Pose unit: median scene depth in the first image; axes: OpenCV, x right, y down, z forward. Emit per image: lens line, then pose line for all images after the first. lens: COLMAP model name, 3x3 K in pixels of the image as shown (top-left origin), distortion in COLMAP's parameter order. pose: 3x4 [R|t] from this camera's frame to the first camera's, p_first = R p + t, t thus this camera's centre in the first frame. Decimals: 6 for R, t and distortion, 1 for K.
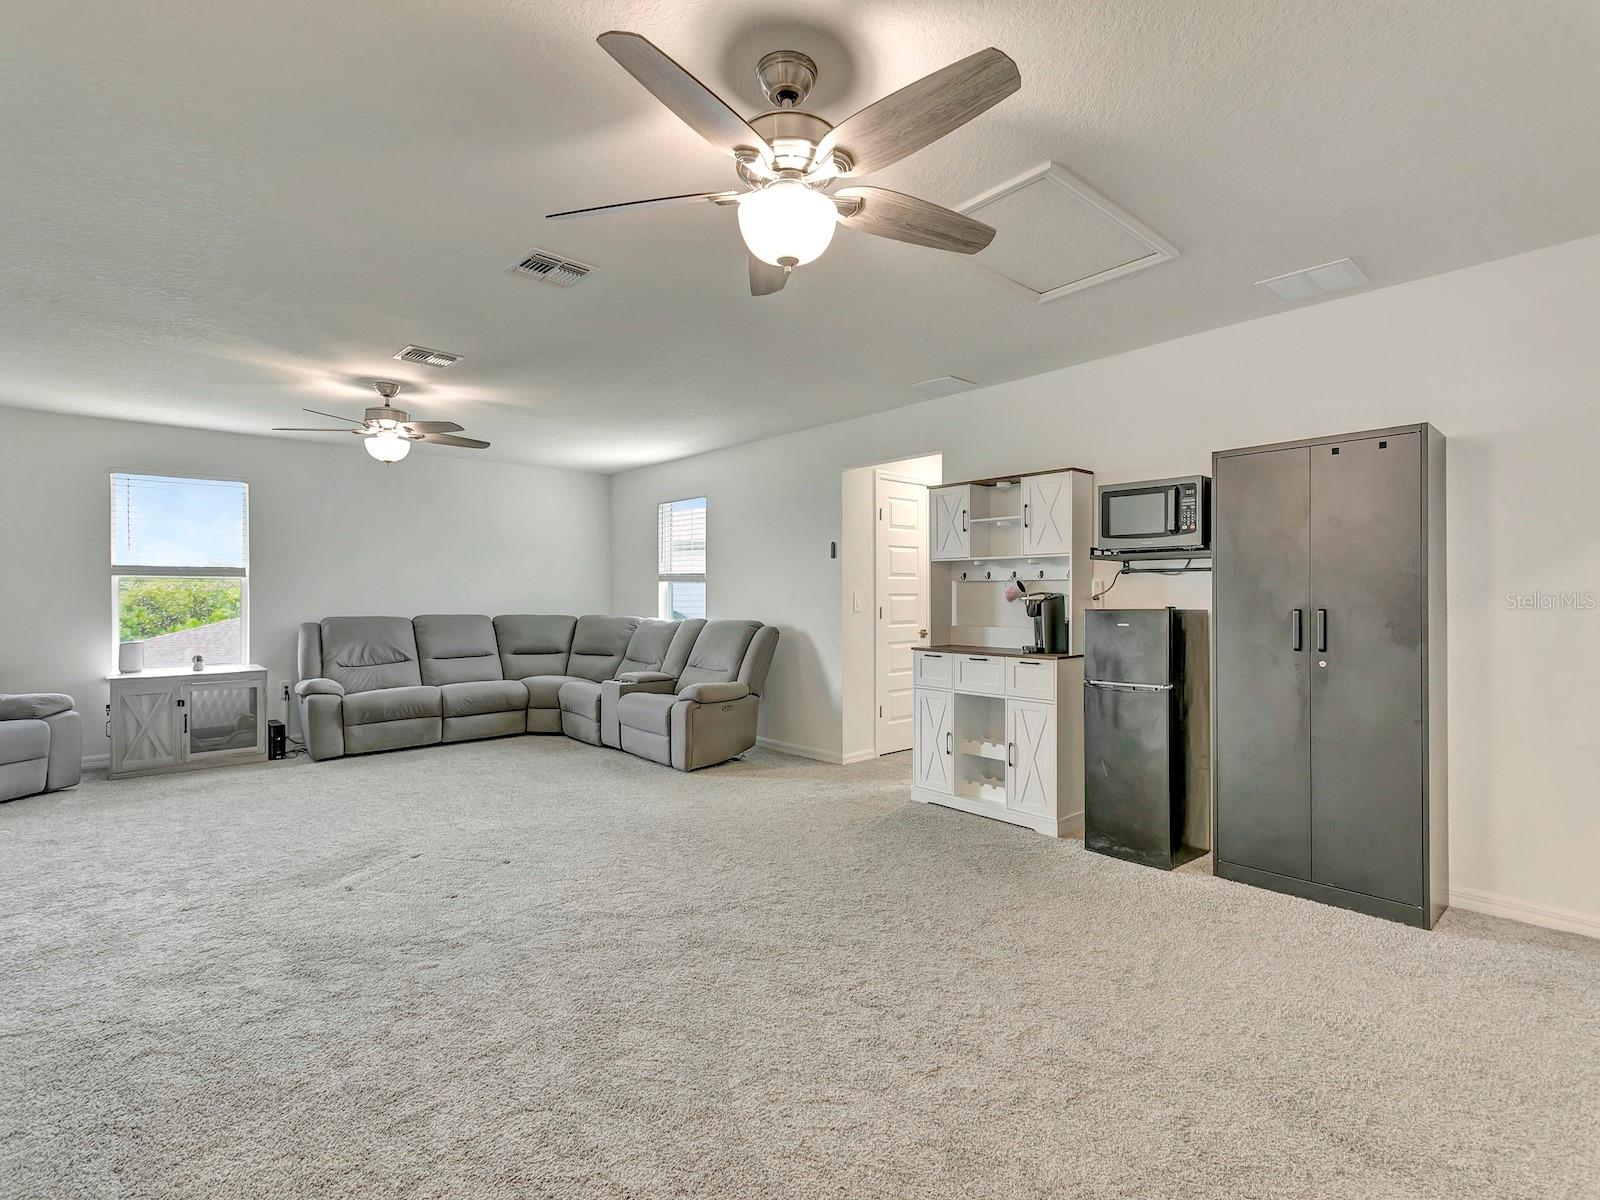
lens RADIAL K [[757.8, 0, 798.2], [0, 757.8, 597.6], [0, 0, 1]] dist [0.004281, 0.000278]
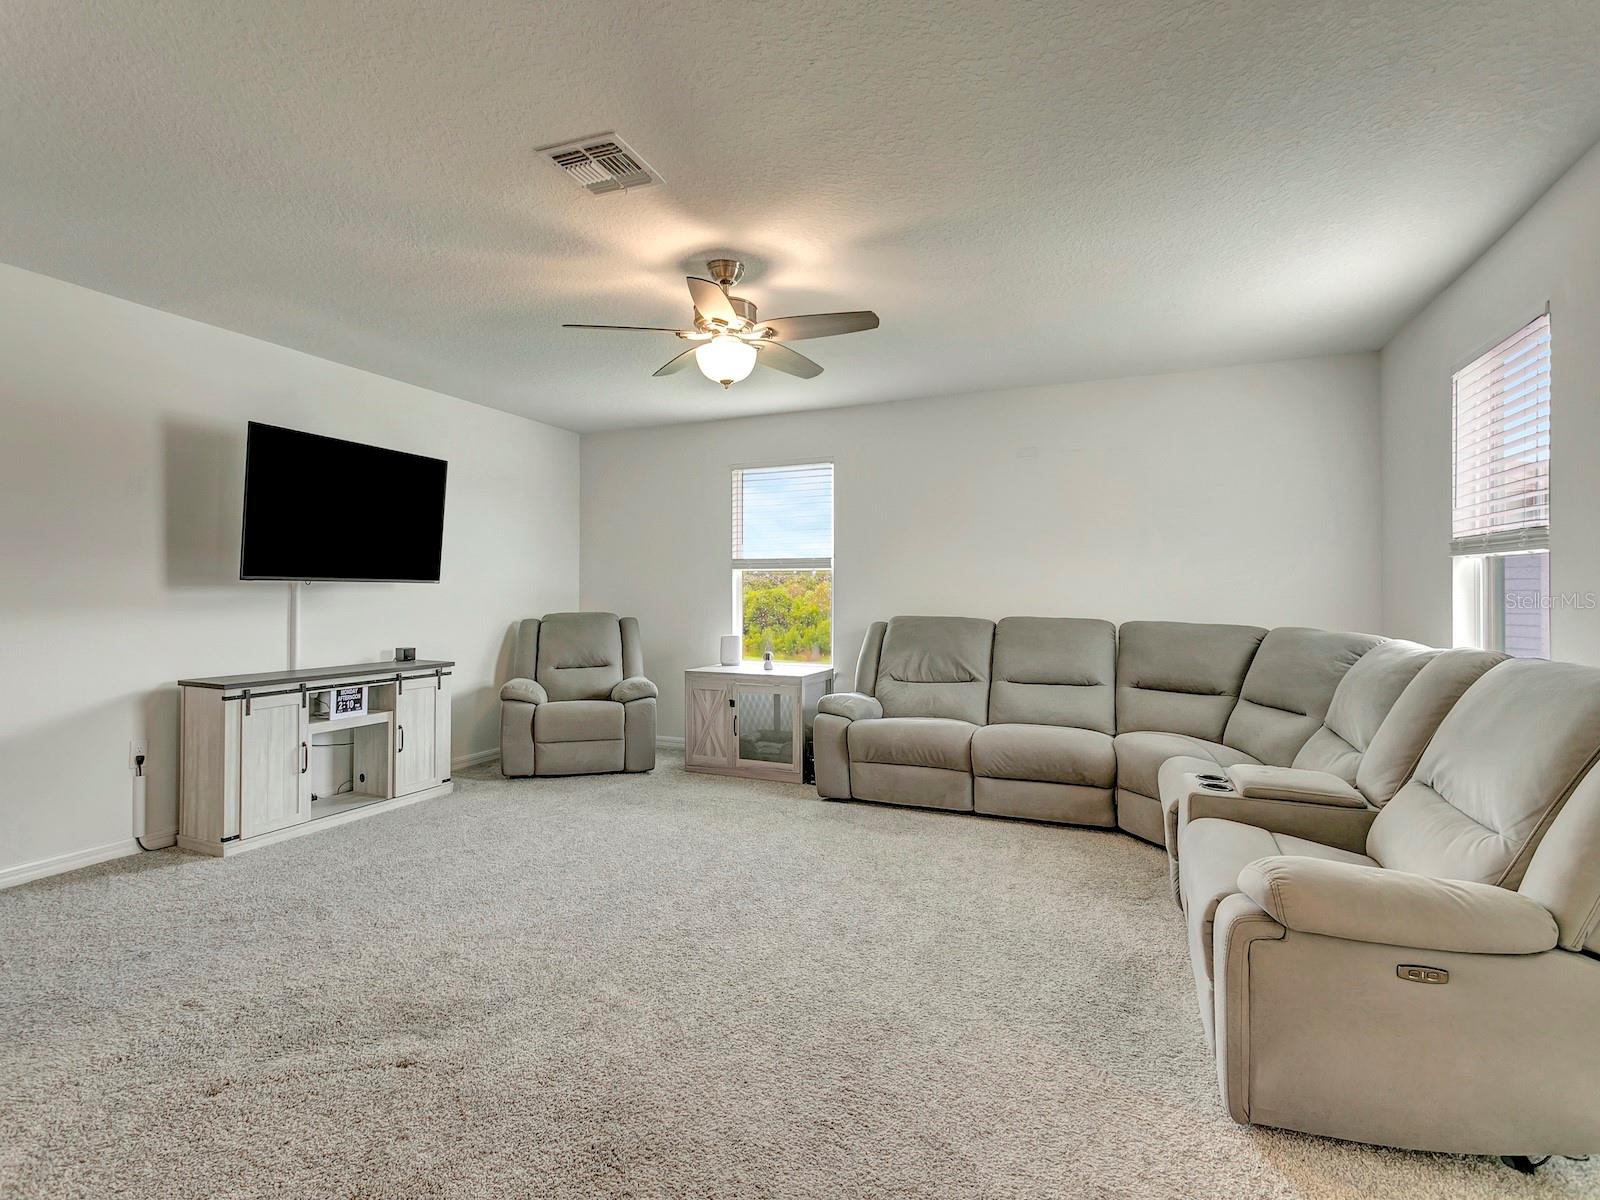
lens RADIAL K [[757.8, 0, 801.8], [0, 757.8, 595.5], [0, 0, 1]] dist [0.004281, 0.000278]
pose [[0.416047, 0.003989, -0.909335, 0.064010], [-0.005308, 0.999984, 0.001958, 0.003089], [0.909328, 0.004012, 0.416061, 0.595967]]
